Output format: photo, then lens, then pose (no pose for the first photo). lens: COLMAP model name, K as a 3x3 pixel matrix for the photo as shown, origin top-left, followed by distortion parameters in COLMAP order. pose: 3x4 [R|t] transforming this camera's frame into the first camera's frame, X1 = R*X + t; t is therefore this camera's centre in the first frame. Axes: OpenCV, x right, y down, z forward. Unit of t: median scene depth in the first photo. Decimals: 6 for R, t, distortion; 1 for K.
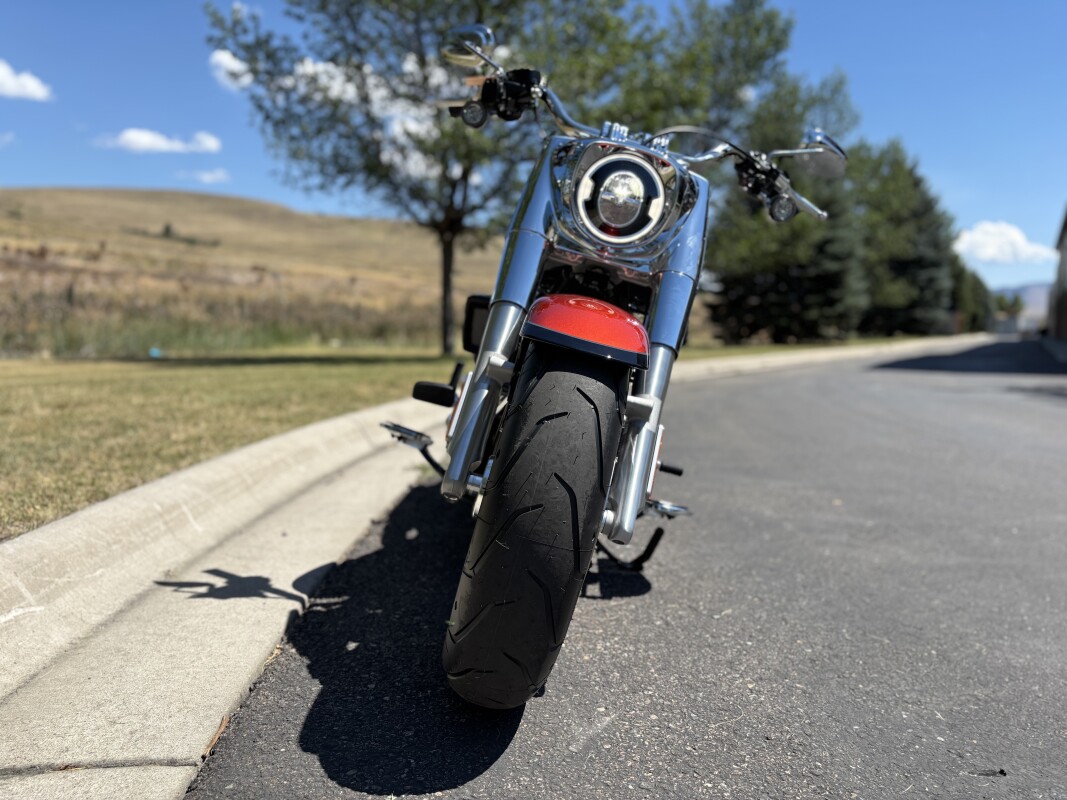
lens RADIAL K [[821.9, 0, 532.8], [0, 821.9, 396.4], [0, 0, 1]] dist [0.017579, 0.017020]
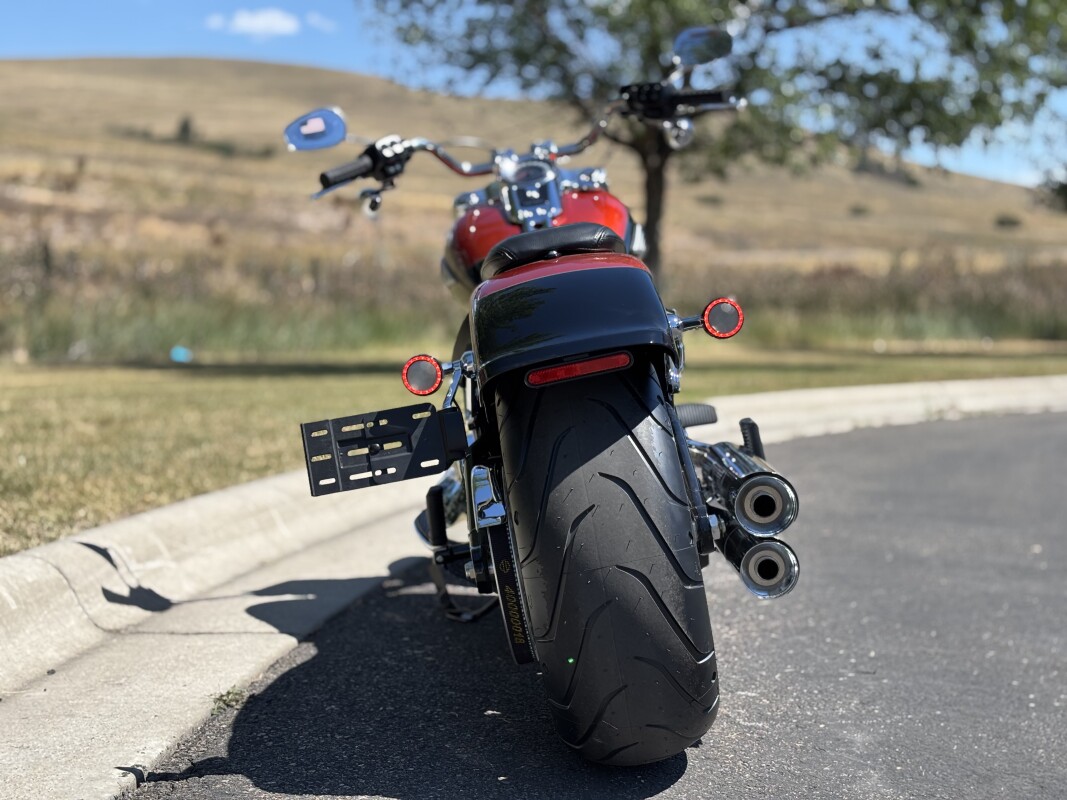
lens RADIAL K [[1634.3, 0, 533.7], [0, 1634.3, 397.9], [0, 0, 1]] dist [0.109215, 0.000000]
pose [[0.979297, 0.012570, -0.202037, 0.037607], [-0.018471, 0.999455, -0.027348, 0.006395], [0.201583, 0.030514, 0.978996, -0.116898]]
